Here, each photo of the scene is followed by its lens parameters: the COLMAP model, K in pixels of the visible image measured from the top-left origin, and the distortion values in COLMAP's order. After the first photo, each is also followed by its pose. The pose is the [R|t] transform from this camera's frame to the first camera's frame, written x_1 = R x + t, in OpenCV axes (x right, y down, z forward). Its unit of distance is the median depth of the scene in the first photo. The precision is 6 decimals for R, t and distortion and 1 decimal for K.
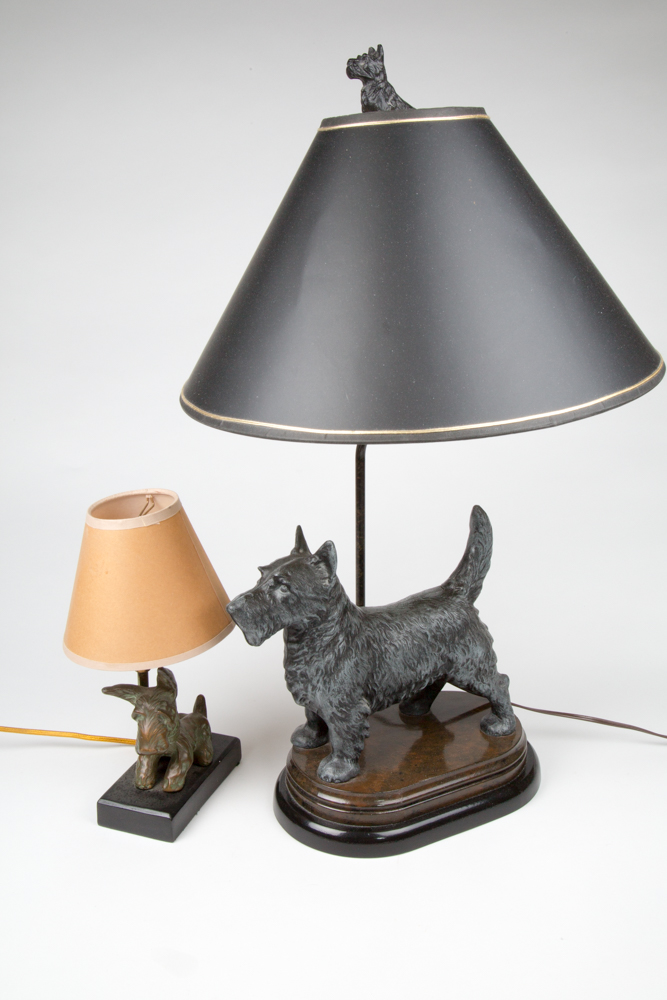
lens RADIAL K [[1135.1, 0, 370.3], [0, 1135.1, 480.0], [0, 0, 1]] dist [0.045678, 0.000000]
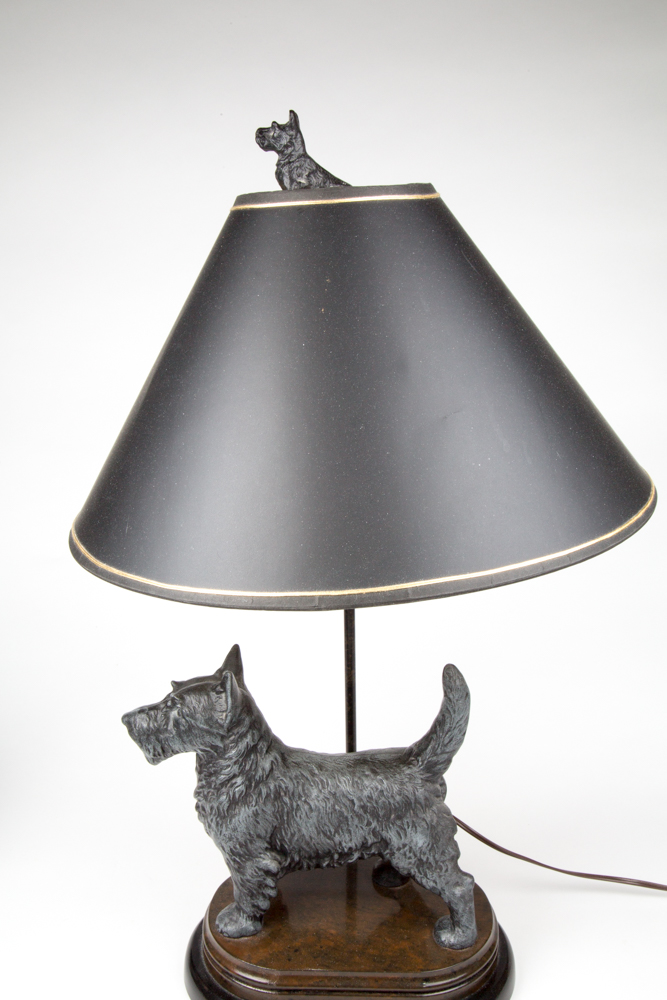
lens RADIAL K [[1135.1, 0, 337.5], [0, 1135.1, 521.3], [0, 0, 1]] dist [0.045678, 0.000000]
pose [[0.847354, 0.169373, -0.503293, 0.440399], [-0.153614, 0.985431, 0.072999, -0.132943], [0.508324, 0.015457, 0.861027, 0.268481]]
